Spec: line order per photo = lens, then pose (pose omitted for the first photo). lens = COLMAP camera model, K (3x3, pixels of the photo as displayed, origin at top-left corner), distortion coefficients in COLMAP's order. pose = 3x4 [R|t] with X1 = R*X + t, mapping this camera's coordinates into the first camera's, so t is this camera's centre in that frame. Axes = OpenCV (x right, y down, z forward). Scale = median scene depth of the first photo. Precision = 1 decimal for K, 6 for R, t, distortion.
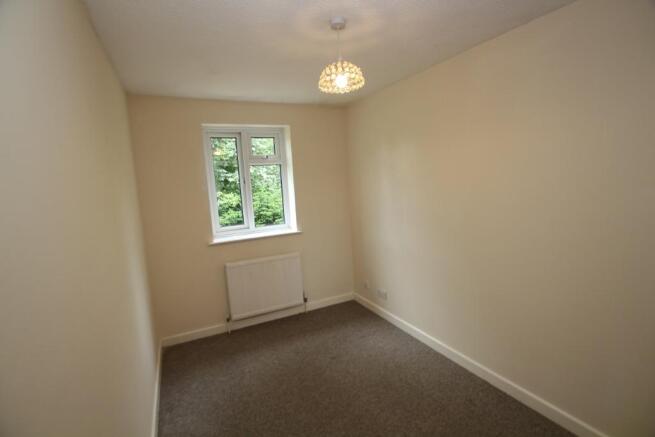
lens RADIAL K [[308.6, 0, 327.5], [0, 308.6, 218.5], [0, 0, 1]] dist [-0.002667, -0.000167]
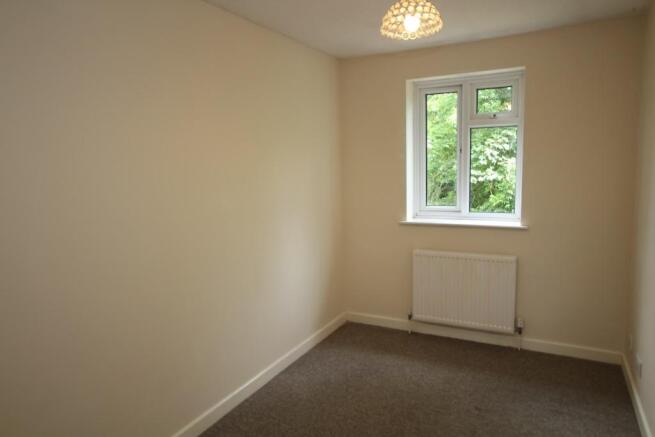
lens RADIAL K [[452.2, 0, 327.5], [0, 452.2, 218.5], [0, 0, 1]] dist [-0.000174, 0.000838]
pose [[0.599087, 0.149730, -0.786560, 0.411597], [-0.112019, 0.988372, 0.102827, -0.029422], [0.792810, 0.026507, 0.608893, 0.070939]]
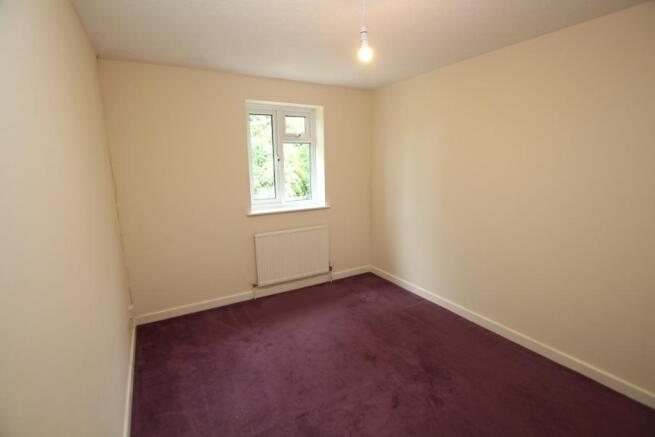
lens RADIAL K [[314.2, 0, 327.5], [0, 314.2, 218.5], [0, 0, 1]] dist [0.000984, 0.000081]
pose [[0.996415, 0.040724, 0.074153, -0.173645], [-0.044597, 0.997684, 0.051352, 0.027029], [-0.071890, -0.054475, 0.995924, -0.101389]]
